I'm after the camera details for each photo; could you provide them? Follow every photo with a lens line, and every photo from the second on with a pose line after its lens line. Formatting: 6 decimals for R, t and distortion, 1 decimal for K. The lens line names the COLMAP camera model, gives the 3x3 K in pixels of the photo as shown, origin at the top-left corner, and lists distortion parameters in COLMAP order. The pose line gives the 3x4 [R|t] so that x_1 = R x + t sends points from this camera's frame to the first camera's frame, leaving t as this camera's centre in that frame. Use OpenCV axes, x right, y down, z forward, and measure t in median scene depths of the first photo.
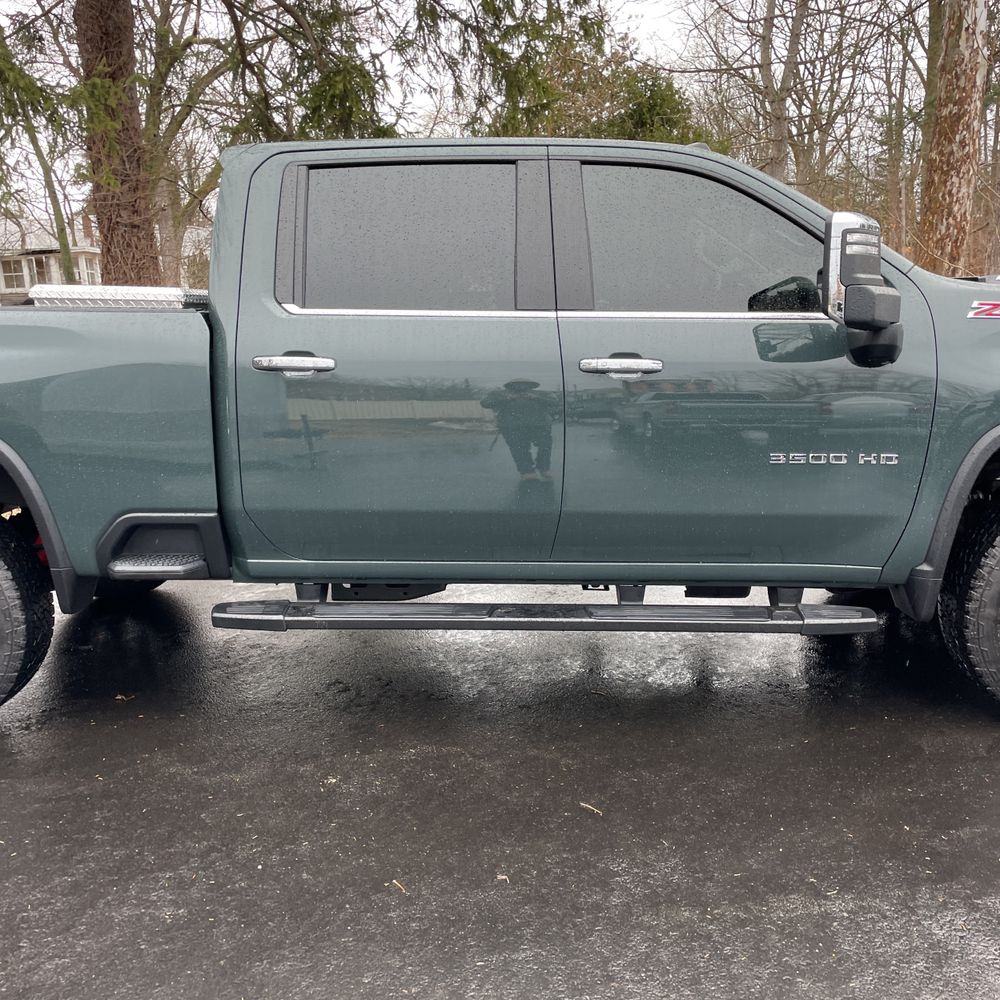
lens RADIAL K [[967.8, 0, 500.0], [0, 967.8, 500.0], [0, 0, 1]] dist [0.074077, -0.035494]
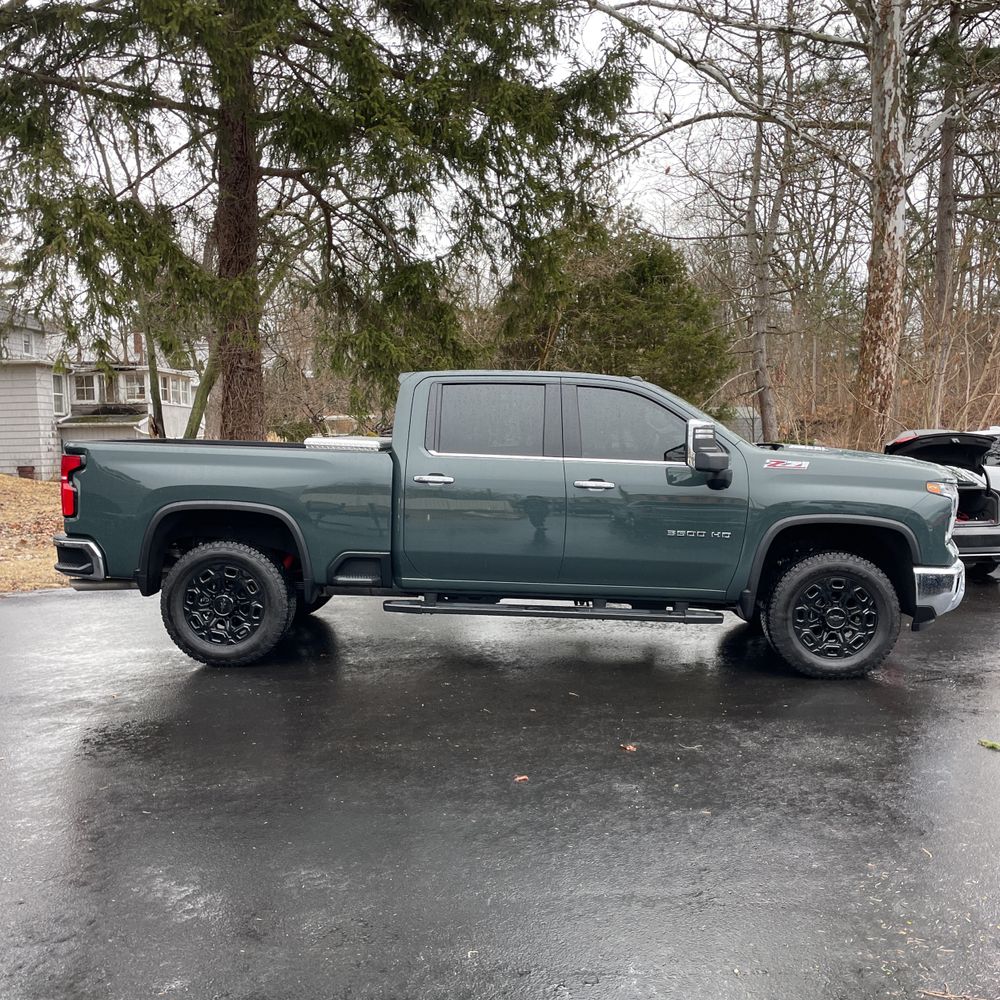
lens RADIAL K [[967.8, 0, 500.0], [0, 967.8, 500.0], [0, 0, 1]] dist [0.074077, -0.035494]
pose [[0.999507, 0.029349, -0.011113, -0.039650], [-0.030435, 0.992881, -0.115155, 0.105449], [0.007654, 0.115436, 0.993285, -0.806599]]
